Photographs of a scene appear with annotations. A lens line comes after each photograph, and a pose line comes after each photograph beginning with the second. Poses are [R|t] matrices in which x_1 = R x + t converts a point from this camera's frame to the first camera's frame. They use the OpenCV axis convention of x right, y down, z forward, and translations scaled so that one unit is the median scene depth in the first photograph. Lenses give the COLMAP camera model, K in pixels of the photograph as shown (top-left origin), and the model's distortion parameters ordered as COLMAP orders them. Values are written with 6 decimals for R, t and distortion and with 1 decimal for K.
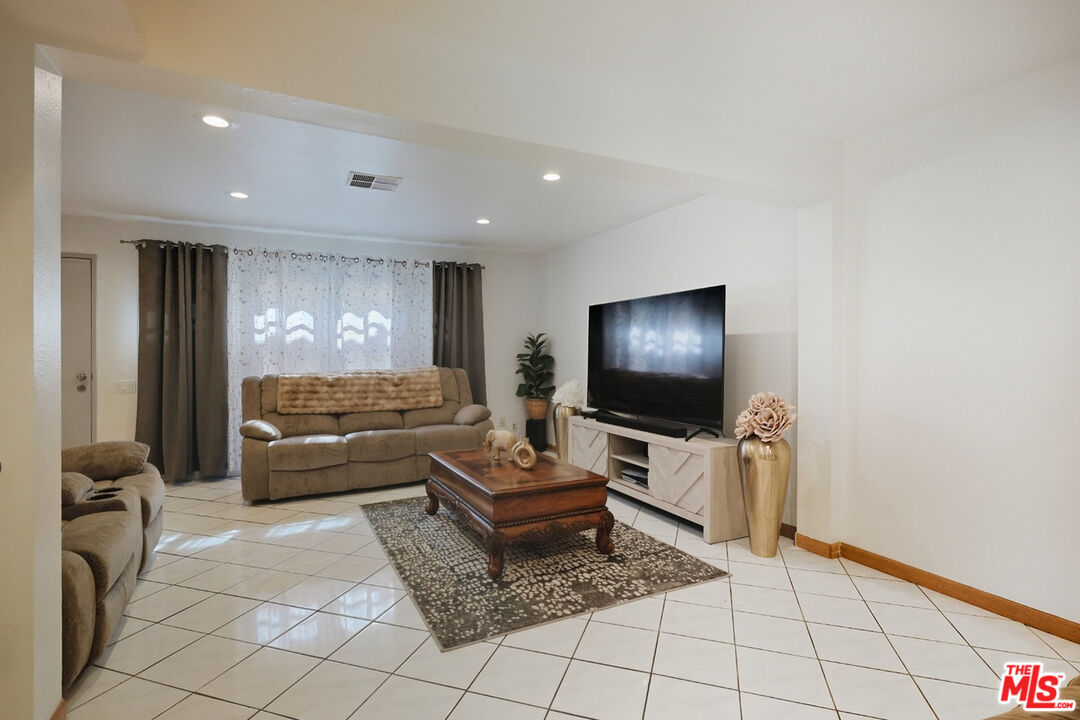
lens RADIAL K [[532.7, 0, 542.7], [0, 532.7, 359.6], [0, 0, 1]] dist [0.000014, 0.001961]
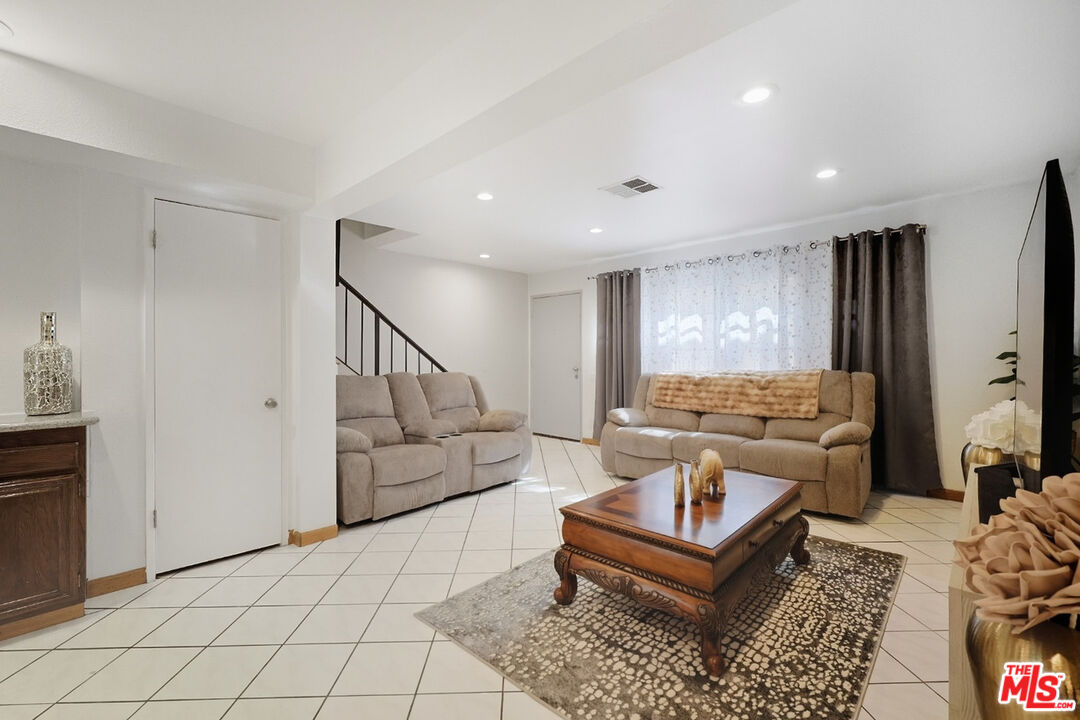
lens RADIAL K [[473.0, 0, 527.1], [0, 473.0, 355.8], [0, 0, 1]] dist [-0.000857, 0.000607]
pose [[0.321199, -0.000247, -0.947012, 0.373868], [-0.006698, 0.999974, -0.002532, -0.002322], [0.946988, 0.007156, 0.321189, 0.398072]]
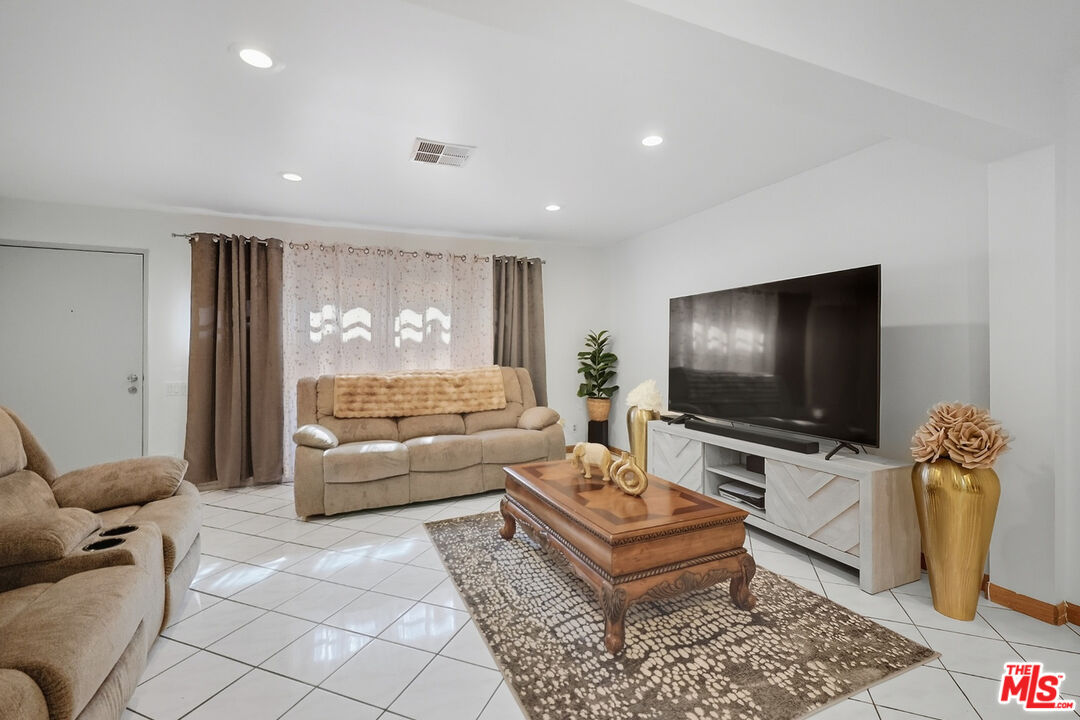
lens RADIAL K [[473.0, 0, 538.7], [0, 473.0, 352.4], [0, 0, 1]] dist [-0.000857, 0.000607]
pose [[0.998422, -0.003929, -0.056011, -0.091276], [0.003333, 0.999937, -0.010729, -0.001929], [0.056049, 0.010525, 0.998373, 0.189316]]
